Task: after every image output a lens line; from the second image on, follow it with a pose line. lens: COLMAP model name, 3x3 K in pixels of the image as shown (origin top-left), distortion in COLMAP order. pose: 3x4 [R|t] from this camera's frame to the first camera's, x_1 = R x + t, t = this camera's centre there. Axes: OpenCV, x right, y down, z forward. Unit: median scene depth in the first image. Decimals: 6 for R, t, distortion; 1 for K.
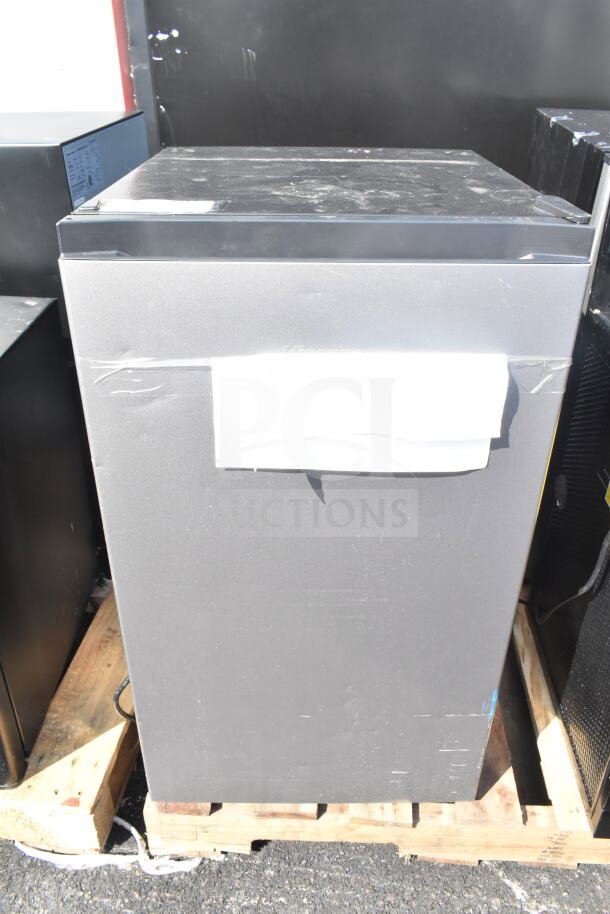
lens RADIAL K [[703.3, 0, 303.0], [0, 703.3, 456.0], [0, 0, 1]] dist [0.005492, 0.004098]
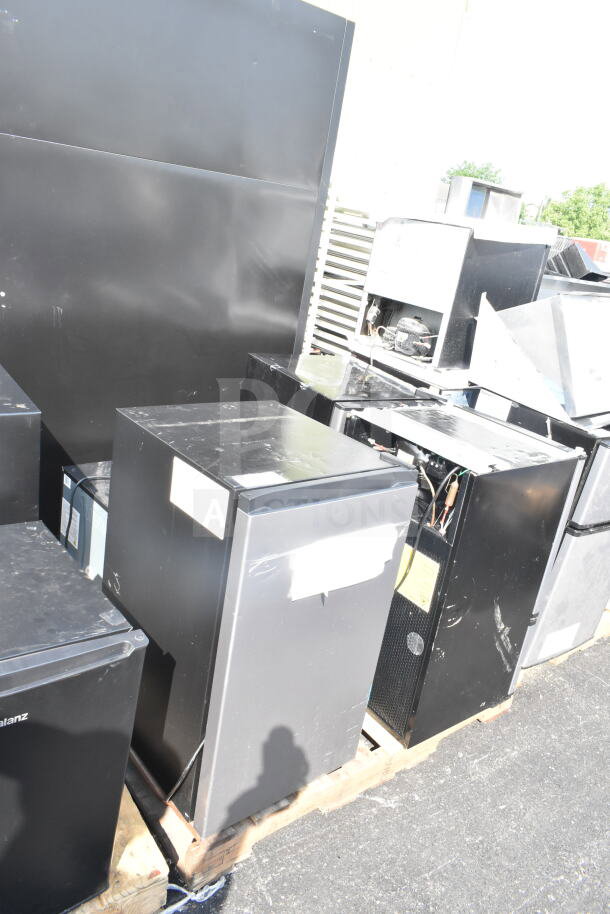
lens RADIAL K [[703.3, 0, 306.1], [0, 703.3, 457.1], [0, 0, 1]] dist [0.005492, 0.004098]
pose [[0.742761, -0.109307, 0.660575, -0.919038], [0.193543, 0.979518, -0.055540, -0.180979], [-0.640974, 0.169102, 0.748703, -0.379703]]
